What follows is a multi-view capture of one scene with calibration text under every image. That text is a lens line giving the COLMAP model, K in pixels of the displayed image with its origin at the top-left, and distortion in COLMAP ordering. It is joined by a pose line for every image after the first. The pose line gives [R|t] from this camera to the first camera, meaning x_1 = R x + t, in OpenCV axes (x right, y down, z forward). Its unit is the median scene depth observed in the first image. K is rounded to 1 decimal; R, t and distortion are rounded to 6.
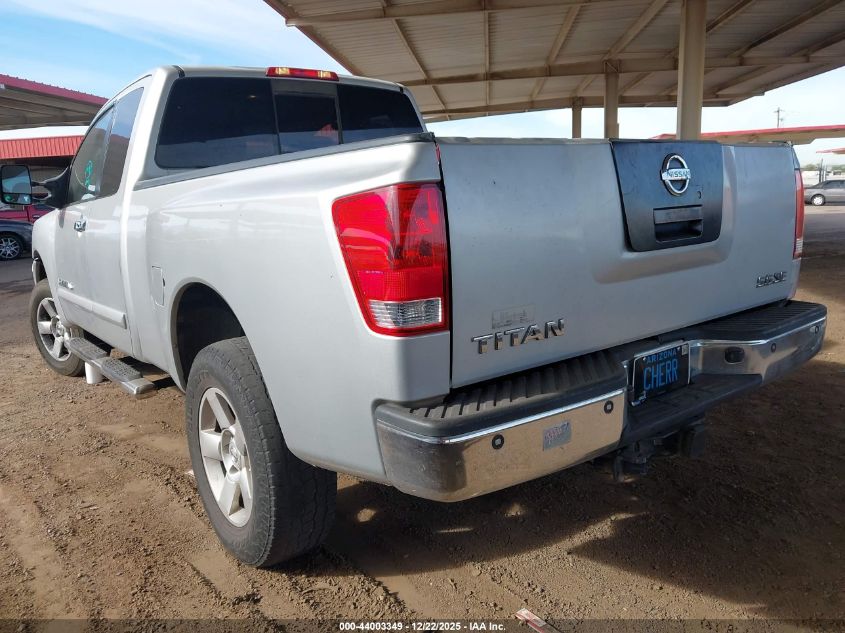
lens RADIAL K [[664.5, 0, 425.8], [0, 664.5, 313.4], [0, 0, 1]] dist [-0.004692, 0.007310]
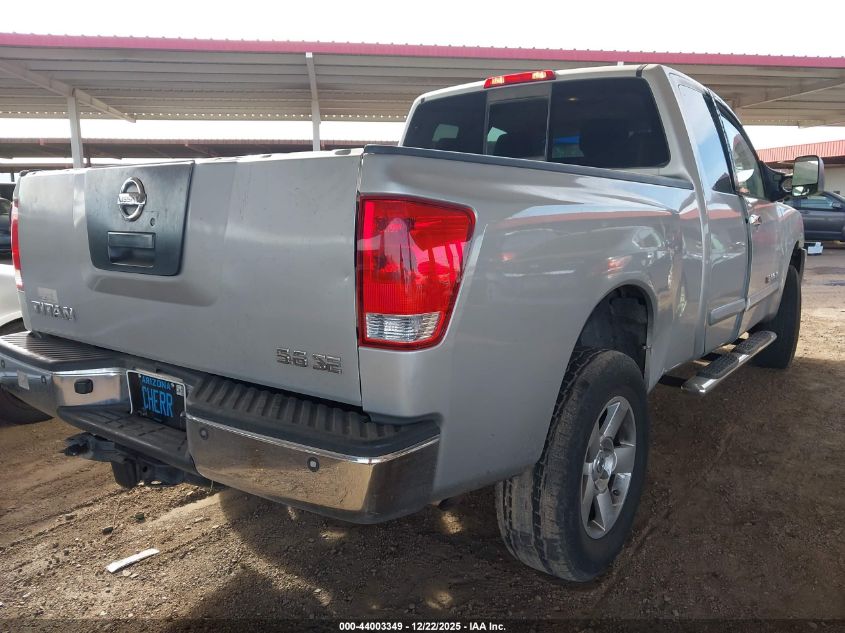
lens RADIAL K [[664.5, 0, 425.8], [0, 664.5, 313.4], [0, 0, 1]] dist [-0.004692, 0.007310]
pose [[0.270388, 0.197494, -0.942277, 1.336772], [-0.176556, 0.972307, 0.153125, -0.250457], [0.946424, 0.124962, 0.297769, 1.047777]]
